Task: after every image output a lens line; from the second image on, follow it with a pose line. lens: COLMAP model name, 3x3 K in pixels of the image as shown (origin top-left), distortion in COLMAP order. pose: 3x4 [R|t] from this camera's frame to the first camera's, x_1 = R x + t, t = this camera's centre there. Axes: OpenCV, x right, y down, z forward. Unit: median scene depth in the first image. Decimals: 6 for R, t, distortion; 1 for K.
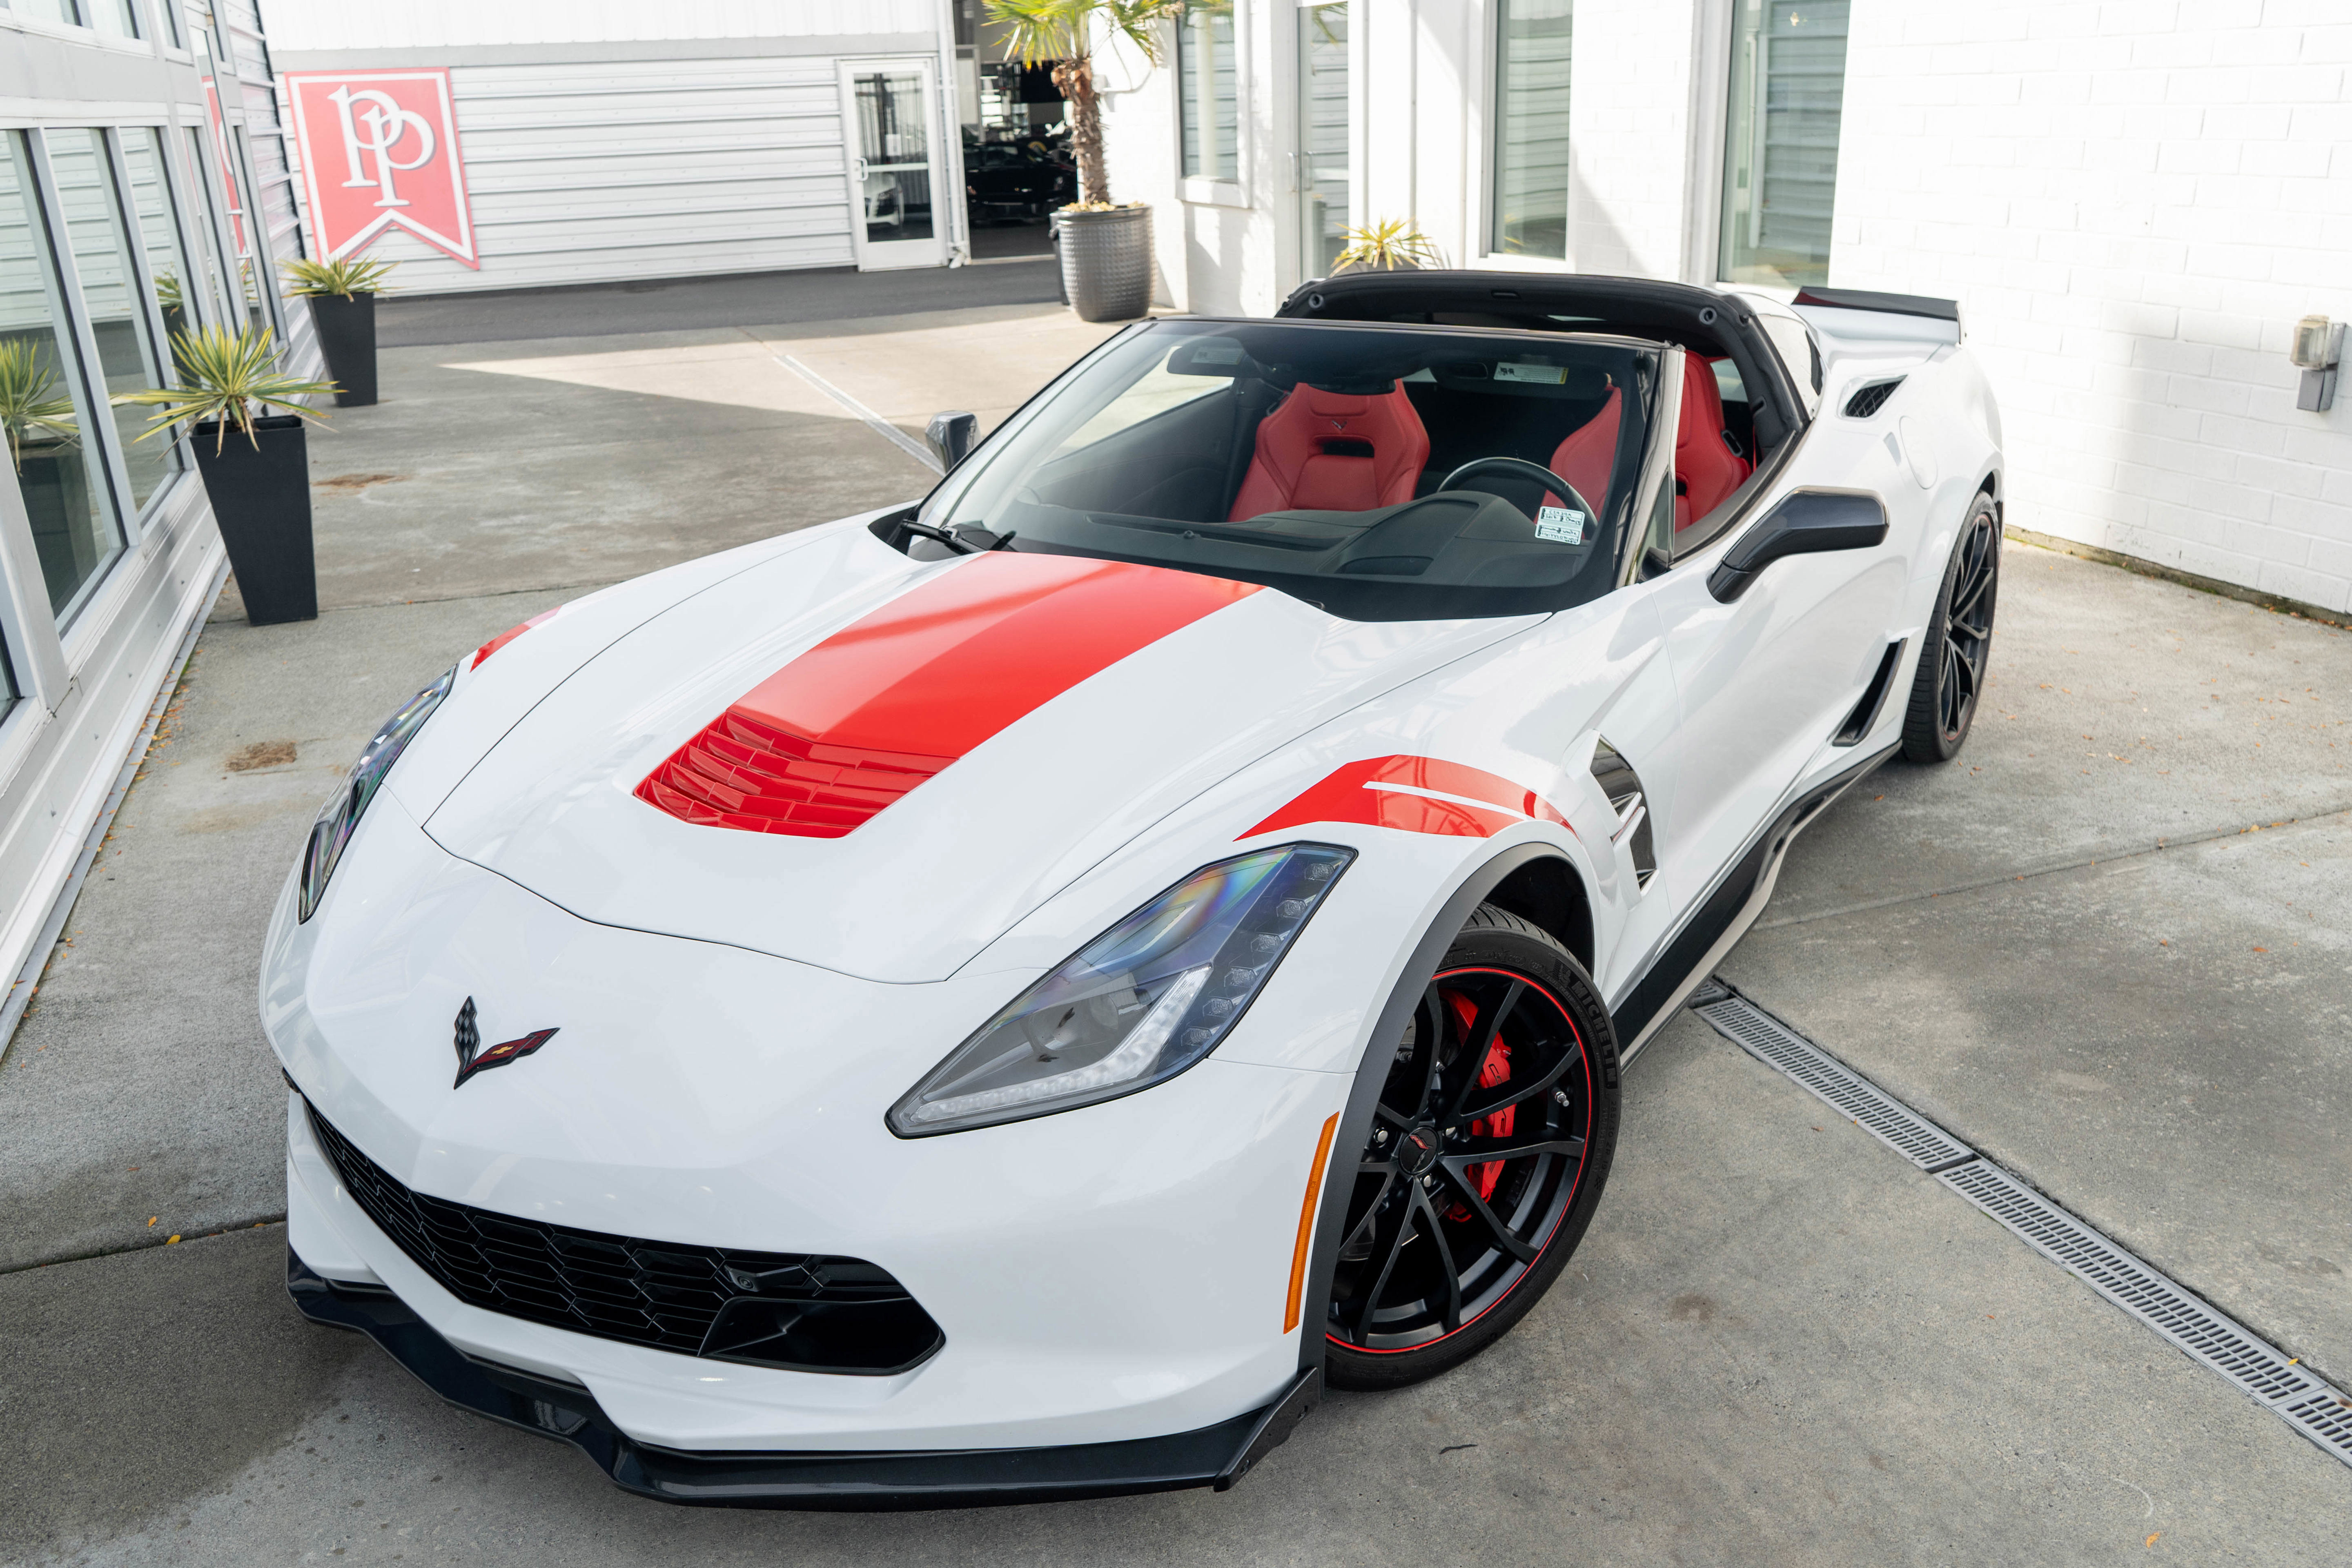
lens RADIAL K [[1902.9, 0, 1176.0], [0, 1902.9, 784.0], [0, 0, 1]] dist [-0.024077, 0.028351]
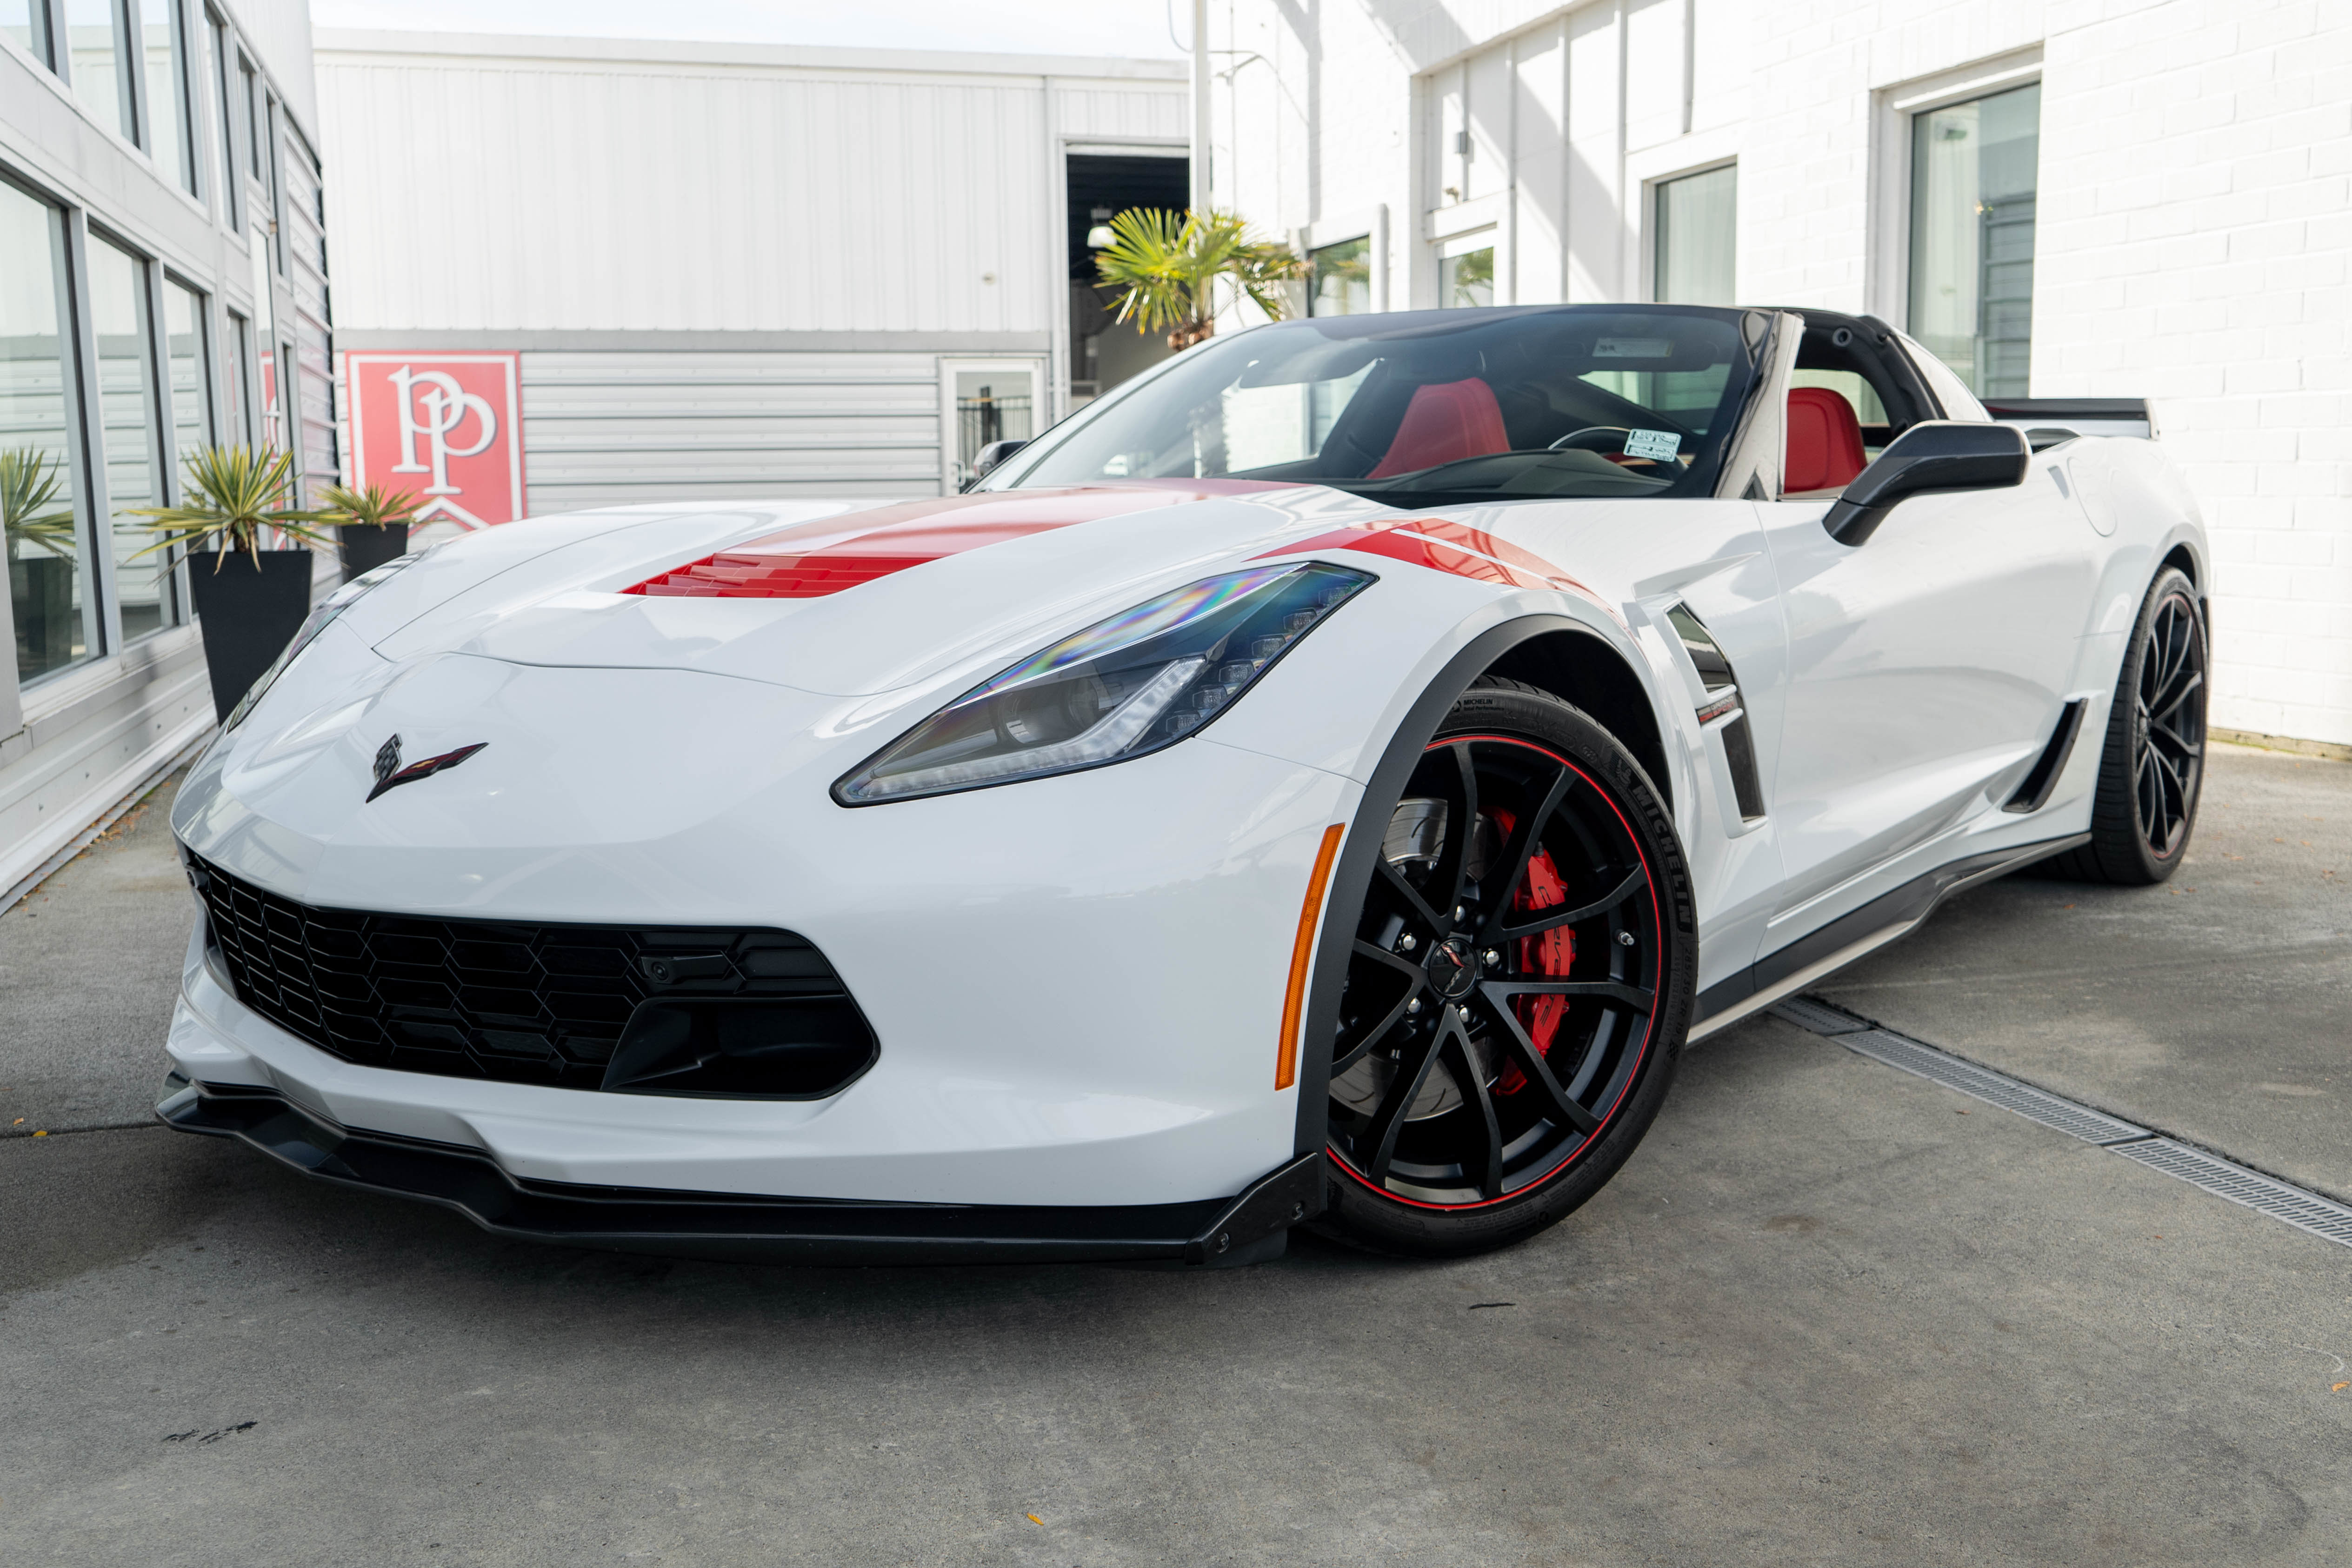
lens RADIAL K [[2255.4, 0, 1171.1], [0, 2255.4, 774.2], [0, 0, 1]] dist [-0.009770, 0.011679]
pose [[0.997458, 0.029276, -0.064972, 0.047803], [-0.042781, 0.975150, -0.217375, 0.249239], [0.056994, 0.219601, 0.973923, -0.015871]]
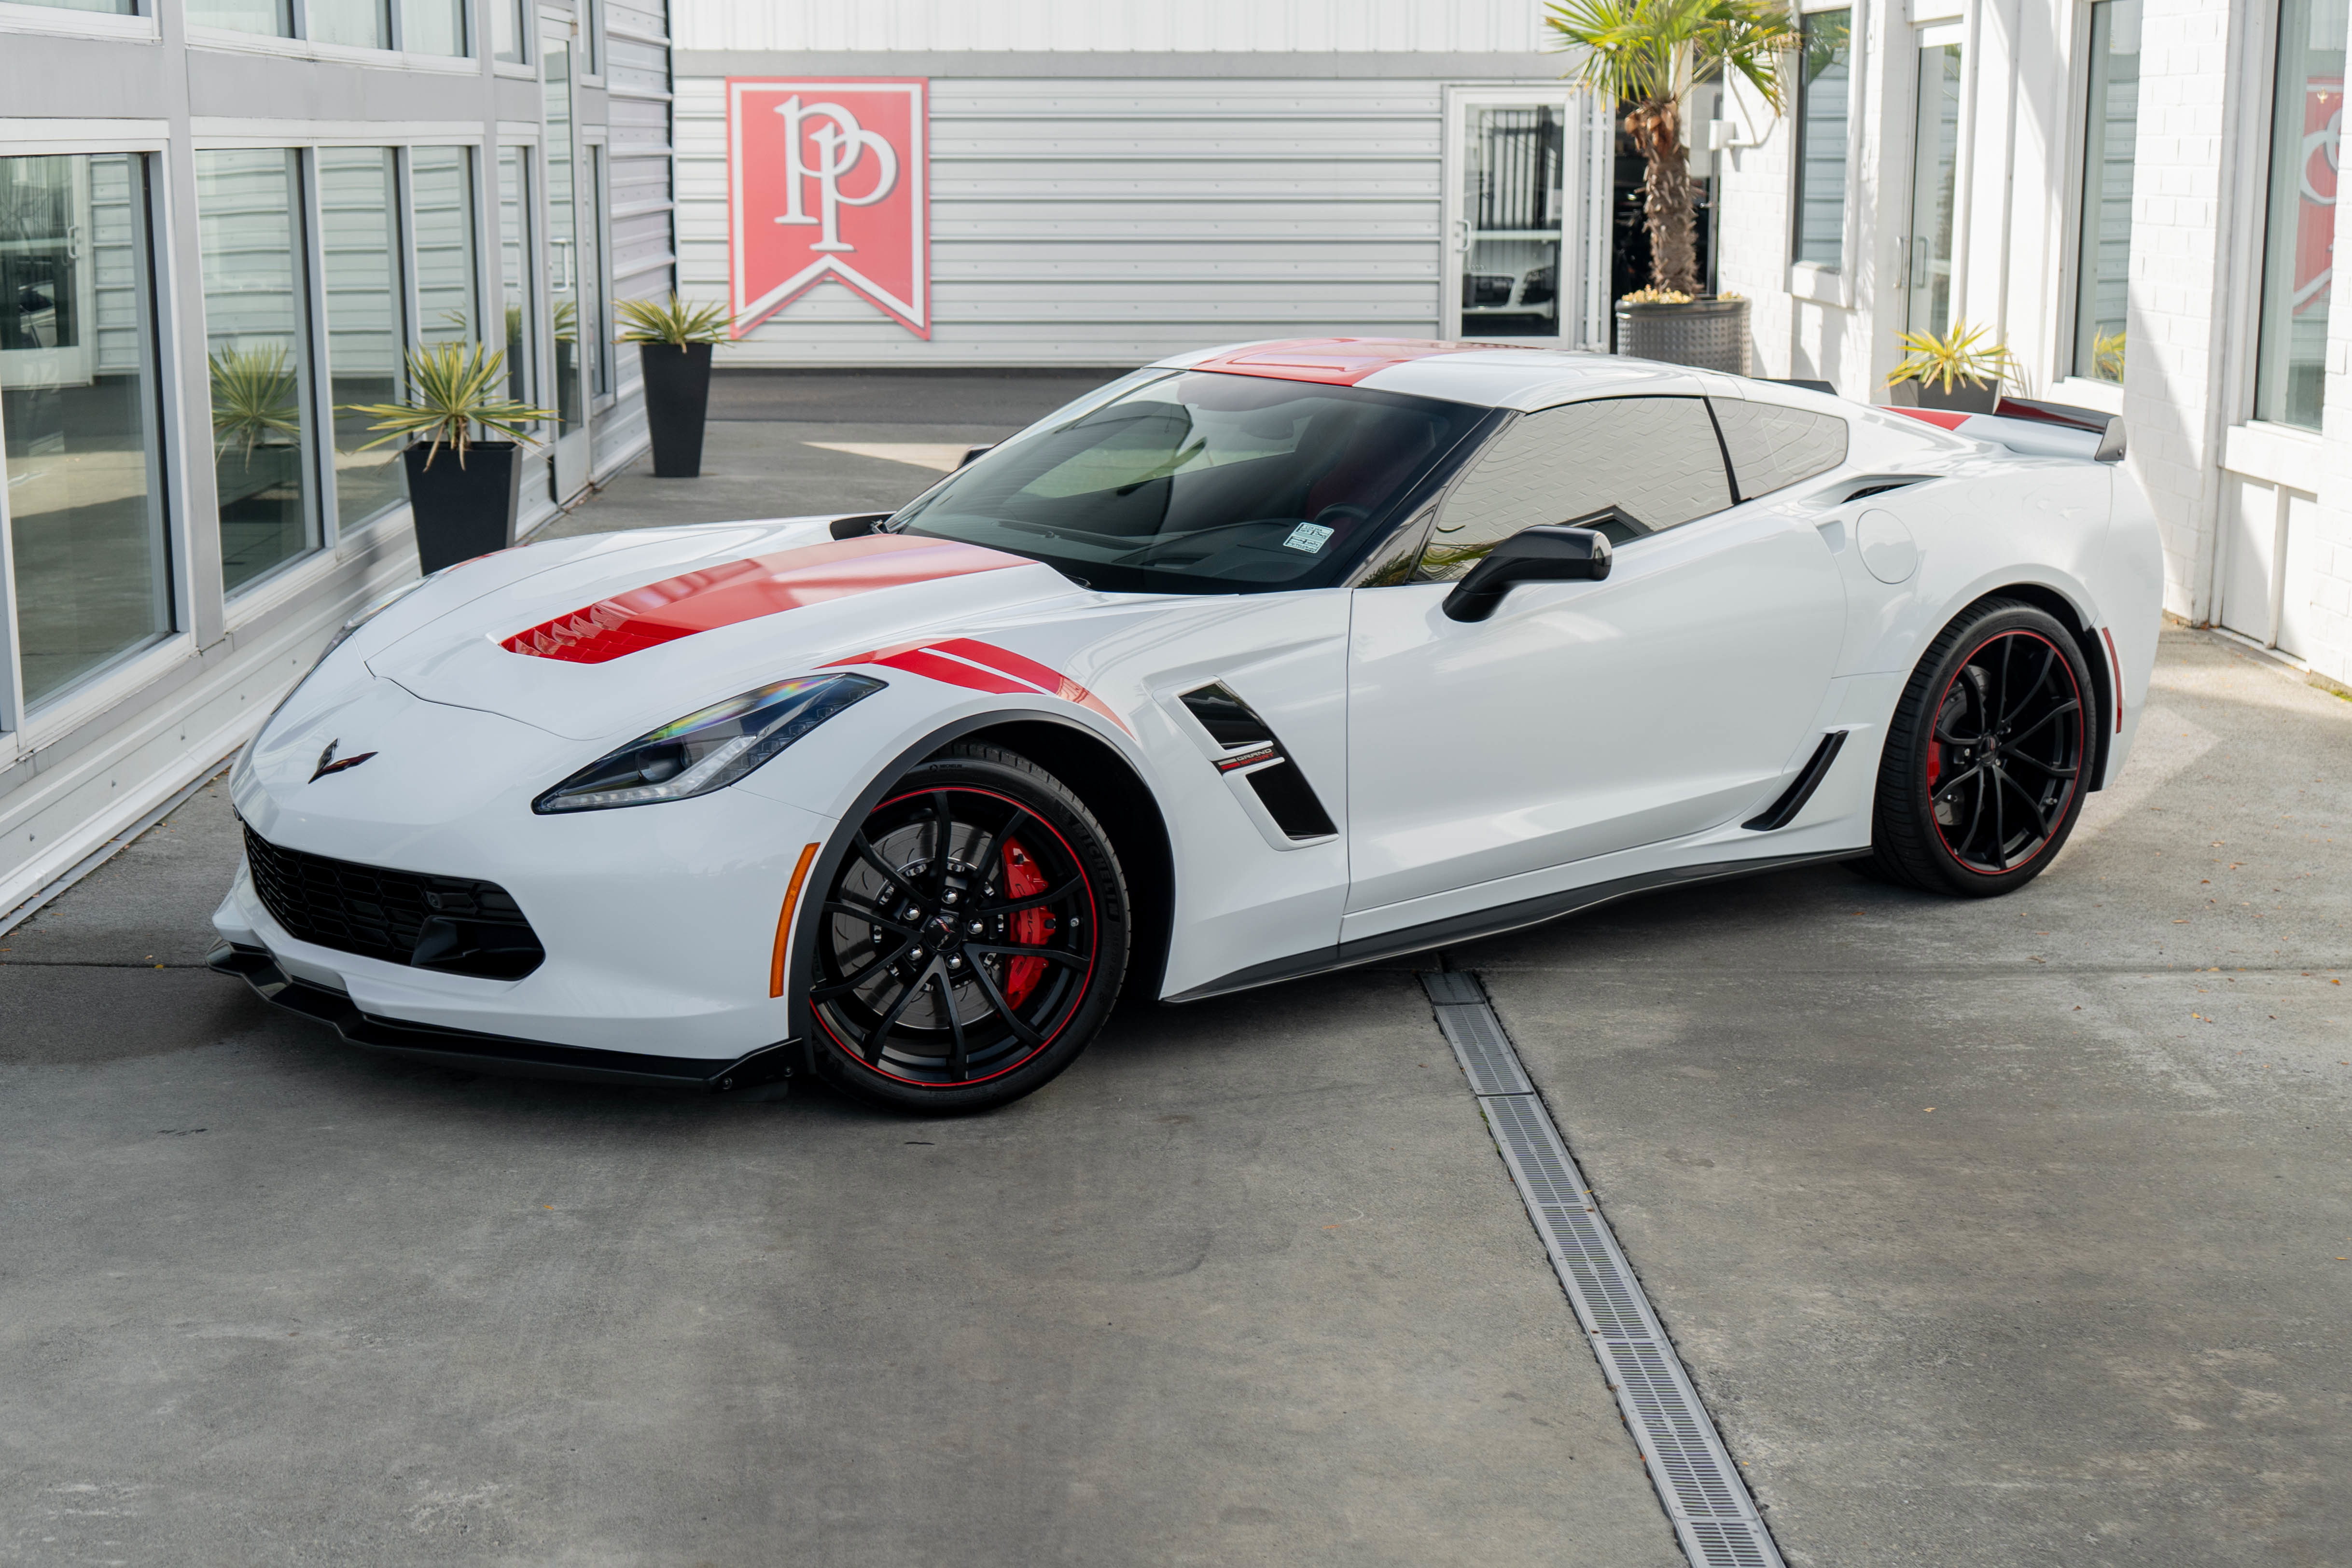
lens RADIAL K [[3297.2, 0, 1133.1], [0, 3297.2, 725.6], [0, 0, 1]] dist [-0.001317, 0.053071]
pose [[0.943338, 0.094086, -0.318215, 0.728674], [-0.145800, 0.978958, -0.142771, 0.269736], [0.298086, 0.181077, 0.937206, -0.864843]]
